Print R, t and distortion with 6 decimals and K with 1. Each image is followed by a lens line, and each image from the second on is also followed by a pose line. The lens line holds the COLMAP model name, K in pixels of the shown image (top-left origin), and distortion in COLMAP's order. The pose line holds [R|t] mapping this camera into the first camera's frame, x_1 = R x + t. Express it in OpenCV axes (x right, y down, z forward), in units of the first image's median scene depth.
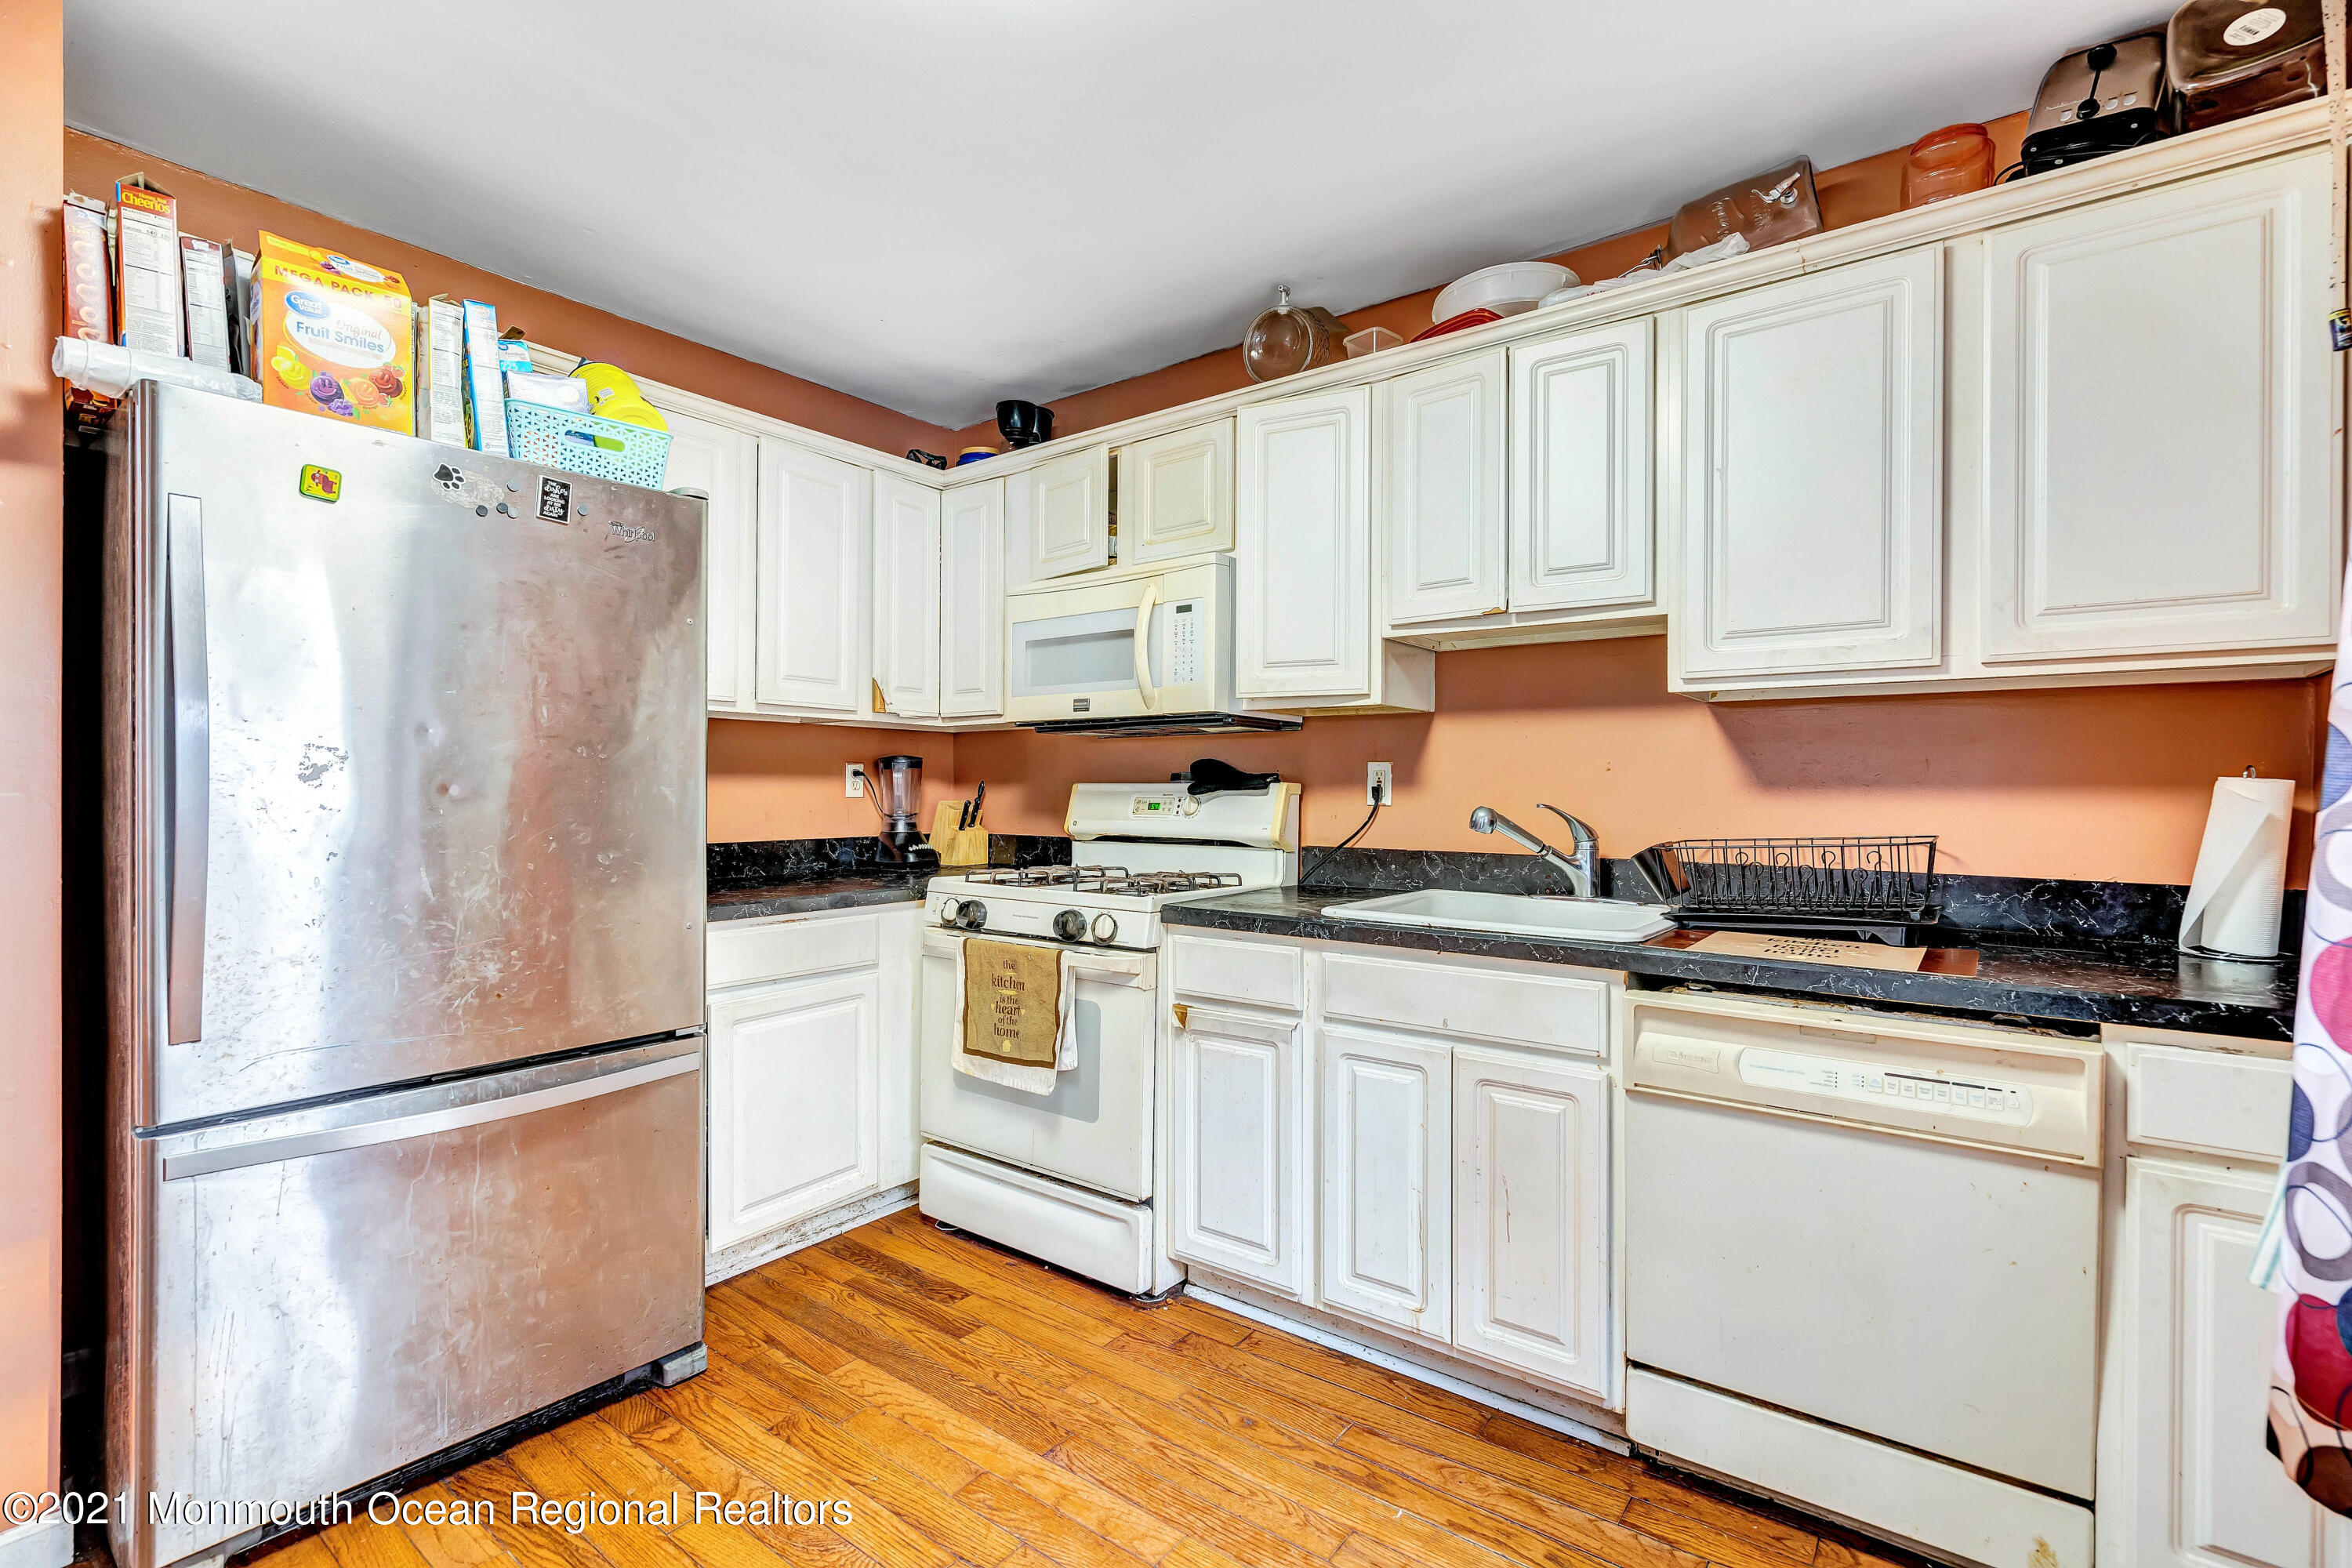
lens RADIAL K [[1059.3, 0, 1181.9], [0, 1059.3, 787.8], [0, 0, 1]] dist [-0.000226, 0.000240]
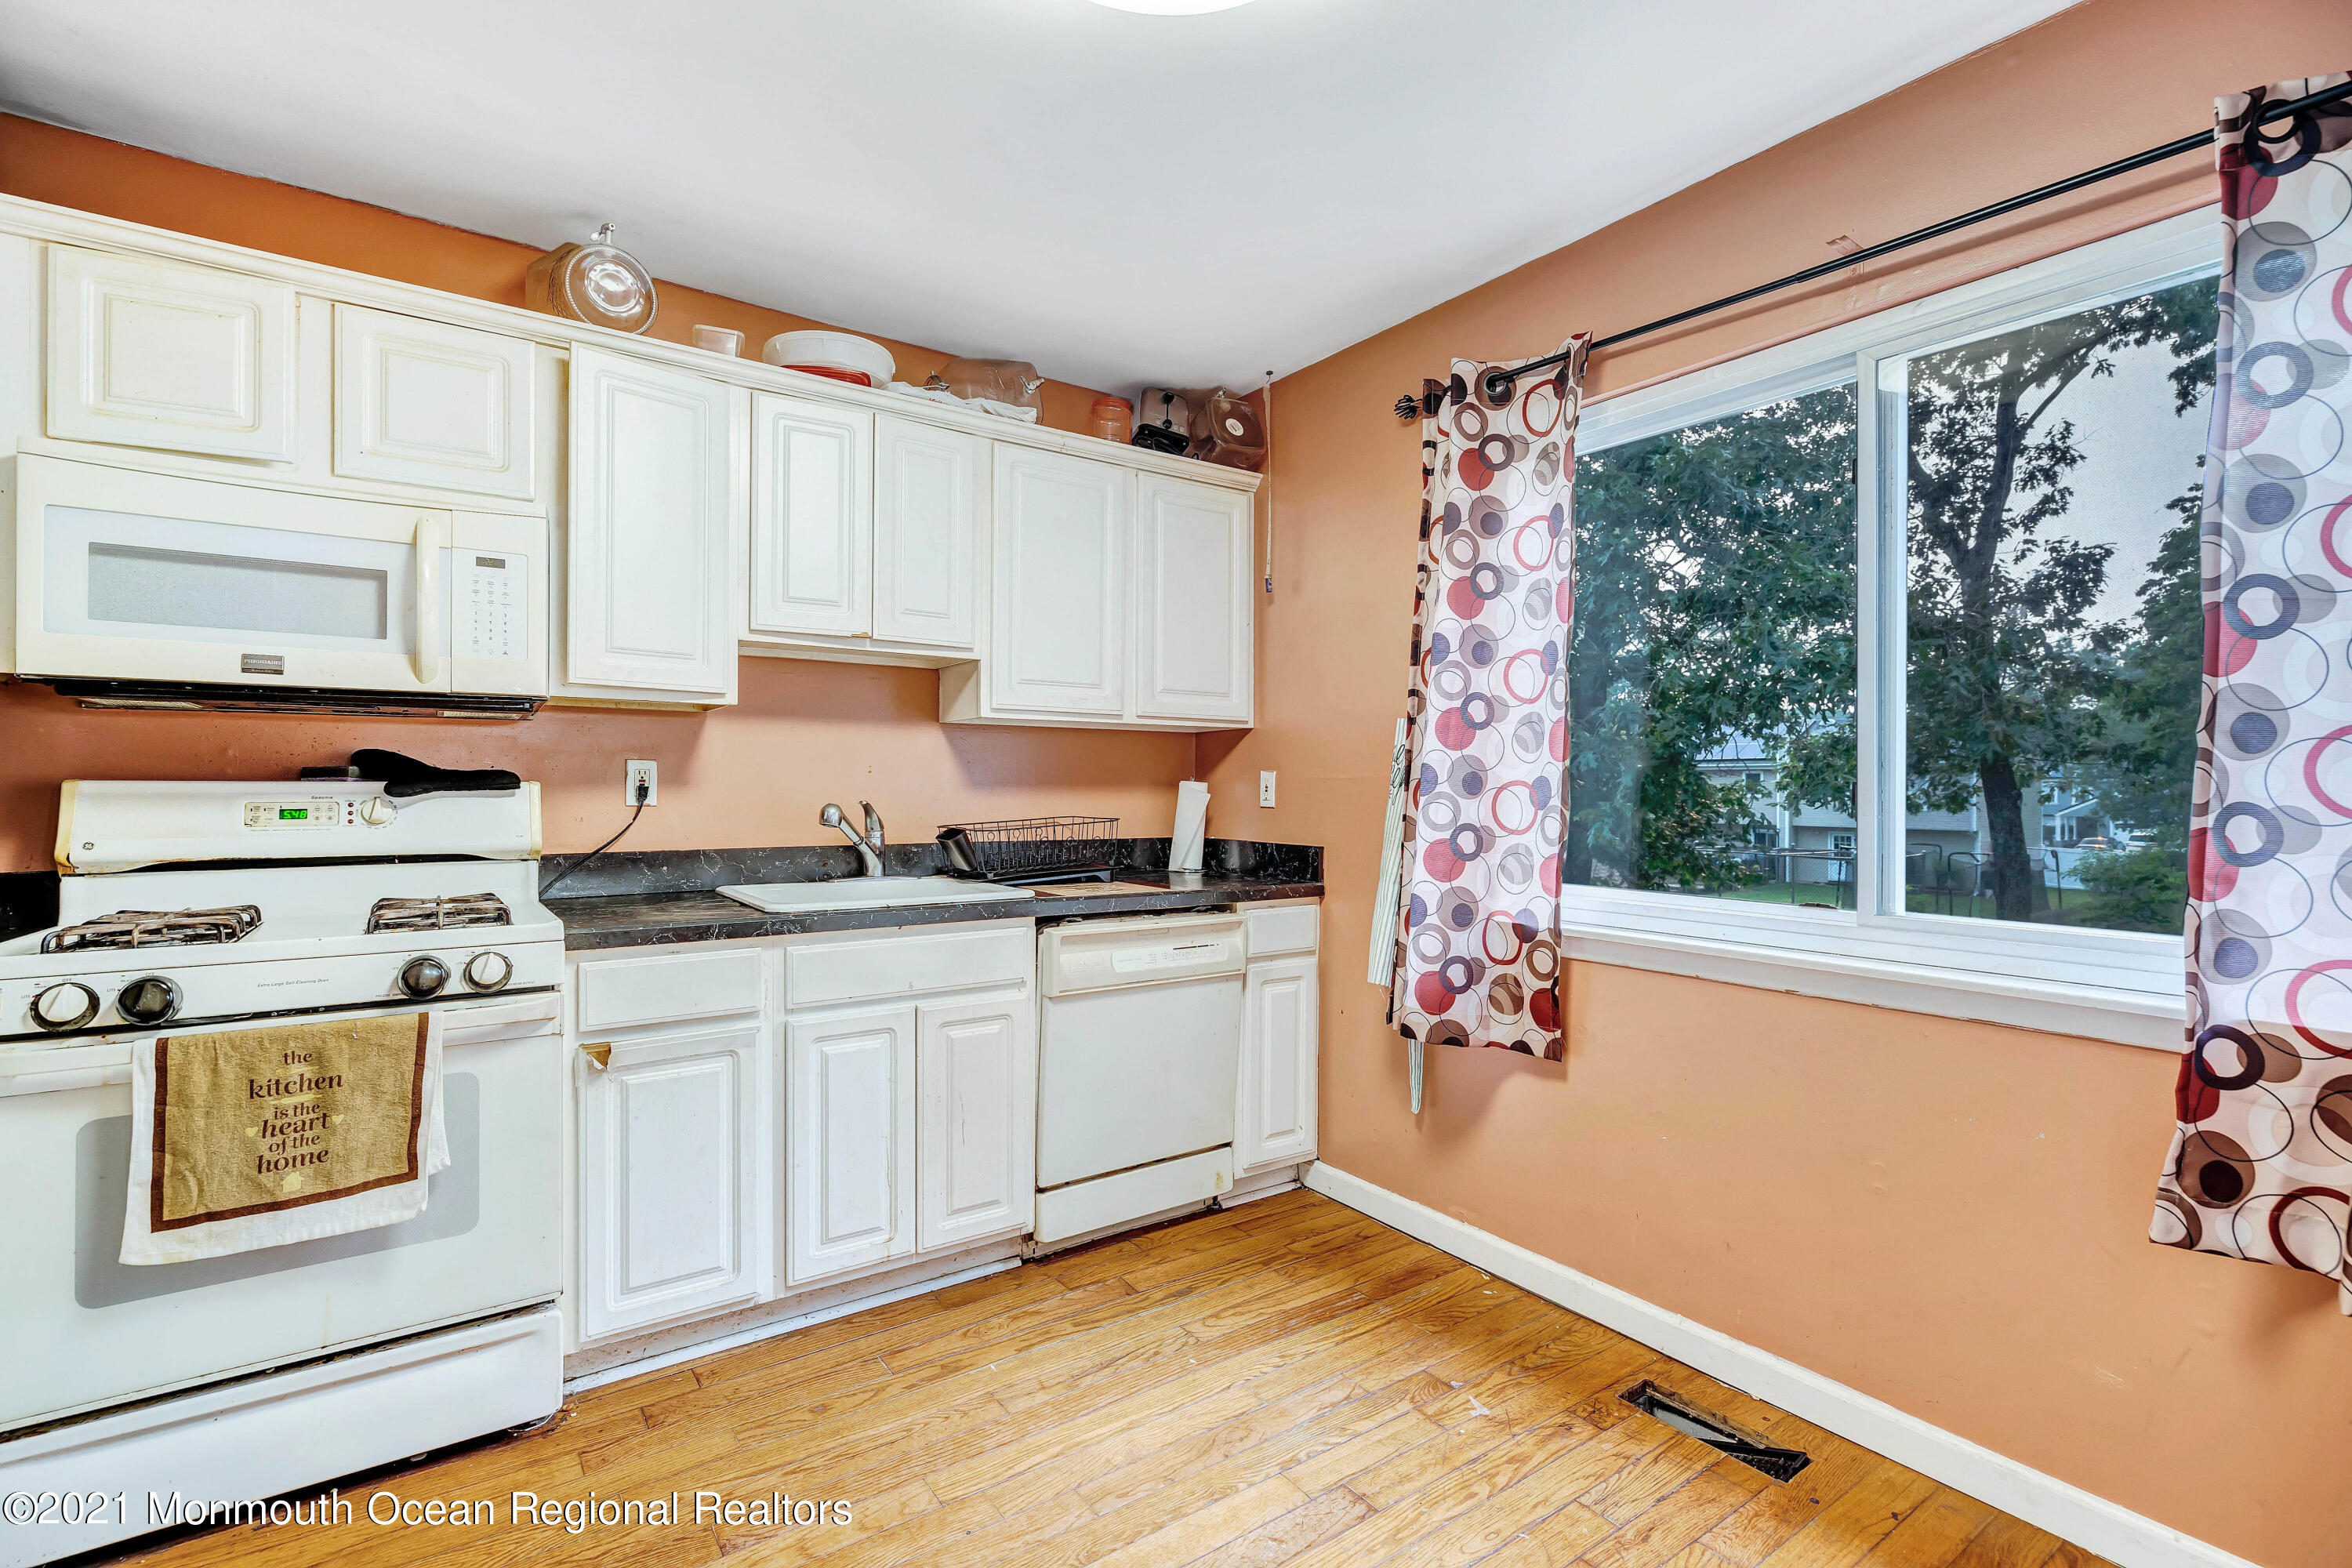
lens RADIAL K [[1060.4, 0, 1173.7], [0, 1060.4, 787.9], [0, 0, 1]] dist [-0.000925, 0.000088]
pose [[0.304392, -0.001991, 0.952545, -0.697021], [0.000895, 0.999998, 0.001804, -0.000853], [-0.952546, 0.000304, 0.304393, 0.314065]]
